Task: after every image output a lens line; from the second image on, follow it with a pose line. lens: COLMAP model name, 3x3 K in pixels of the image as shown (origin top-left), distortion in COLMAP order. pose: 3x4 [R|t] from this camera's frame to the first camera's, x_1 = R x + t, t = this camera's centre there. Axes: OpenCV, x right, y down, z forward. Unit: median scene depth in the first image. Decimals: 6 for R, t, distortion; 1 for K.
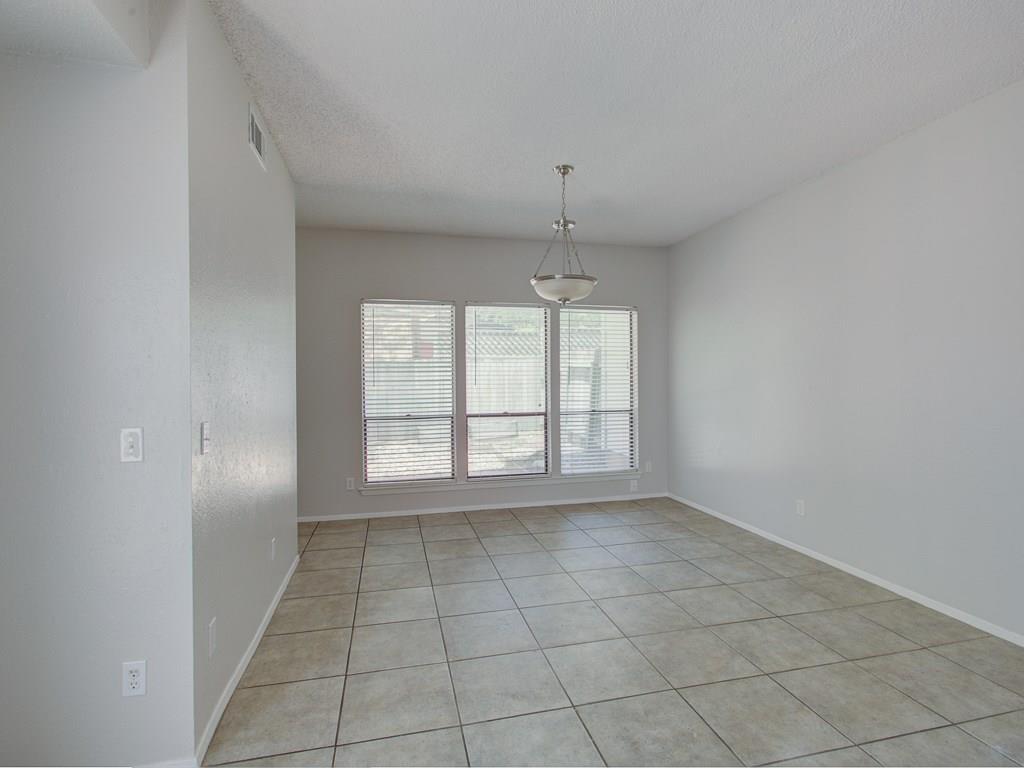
lens RADIAL K [[511.0, 0, 511.8], [0, 511.0, 382.8], [0, 0, 1]] dist [-0.008022, 0.003202]
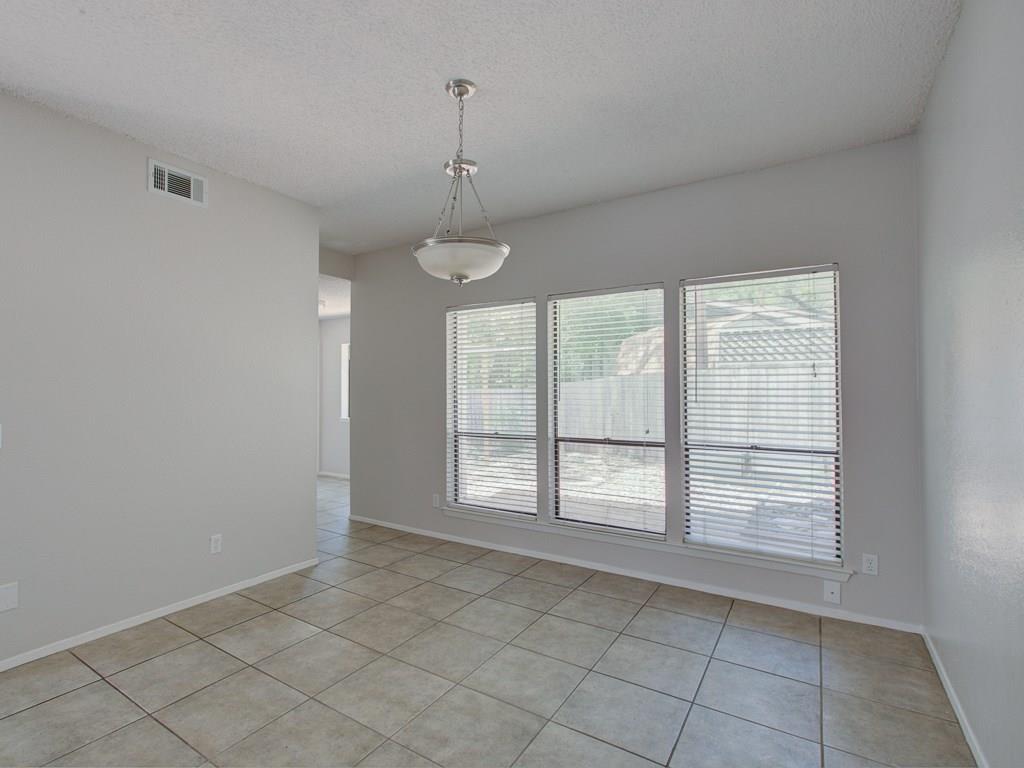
lens RADIAL K [[511.7, 0, 468.5], [0, 511.7, 380.0], [0, 0, 1]] dist [-0.003284, 0.000258]
pose [[0.671803, -0.007569, -0.740691, 0.452522], [-0.013488, 0.999657, -0.022449, -0.008182], [0.740607, 0.025072, 0.671470, 0.403948]]
